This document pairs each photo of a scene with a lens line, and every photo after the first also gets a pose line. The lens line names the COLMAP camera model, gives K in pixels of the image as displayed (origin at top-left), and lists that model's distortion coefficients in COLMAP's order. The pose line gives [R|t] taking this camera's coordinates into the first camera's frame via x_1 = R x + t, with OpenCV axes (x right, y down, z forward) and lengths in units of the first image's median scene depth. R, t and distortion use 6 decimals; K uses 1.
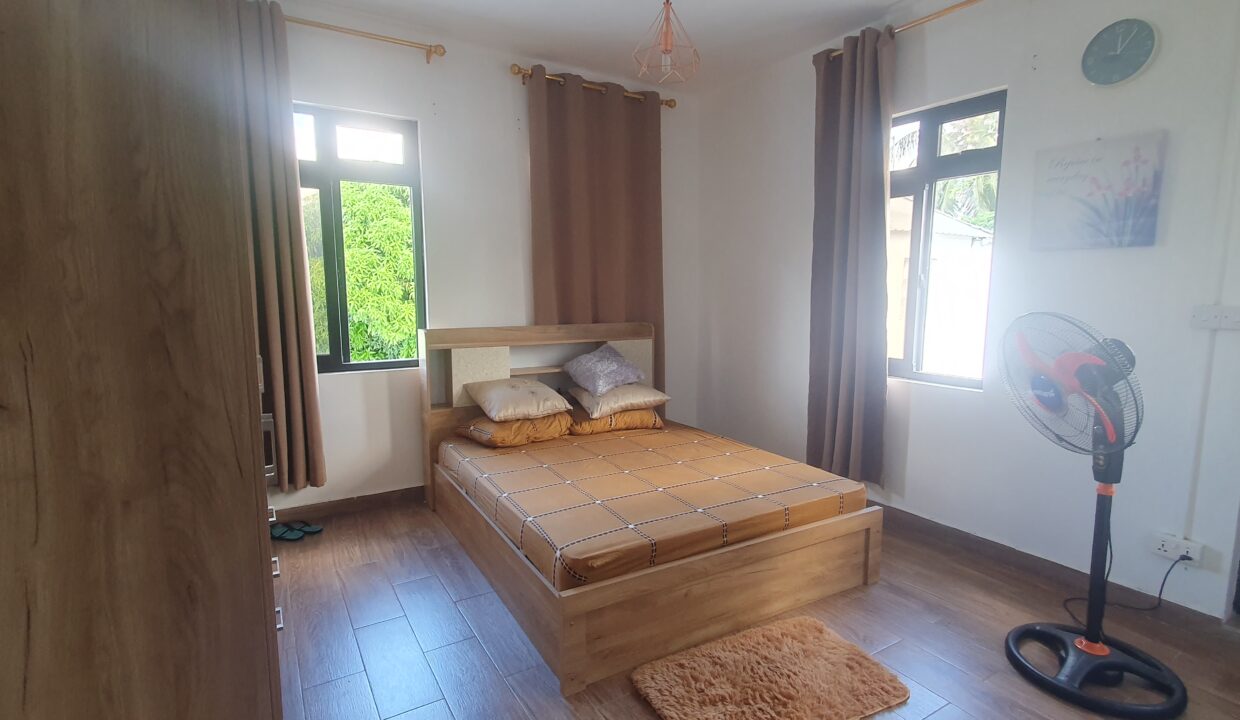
lens RADIAL K [[603.3, 0, 628.1], [0, 603.3, 361.1], [0, 0, 1]] dist [0.000791, 0.000122]
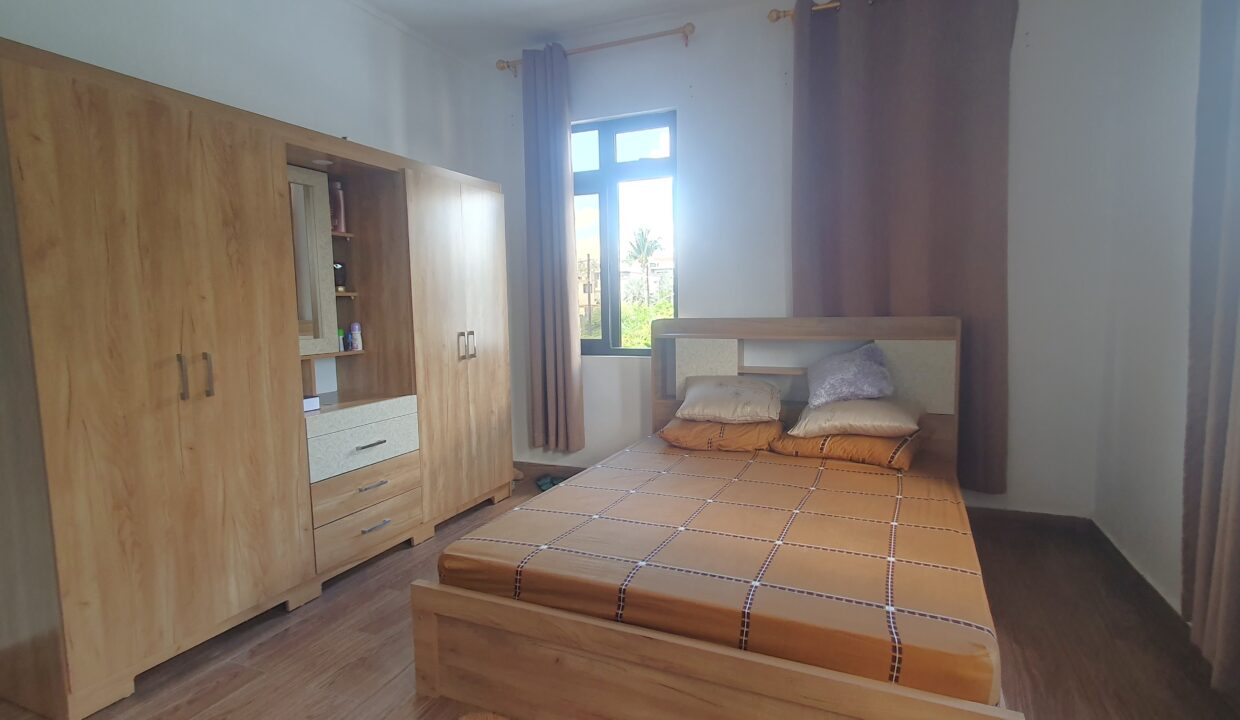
lens RADIAL K [[603.3, 0, 628.1], [0, 603.3, 361.1], [0, 0, 1]] dist [0.000791, 0.000122]
pose [[0.580007, 0.065355, -0.811986, 0.442511], [-0.080633, 0.996487, 0.022609, 0.000323], [0.810611, 0.052360, 0.583239, 0.382312]]
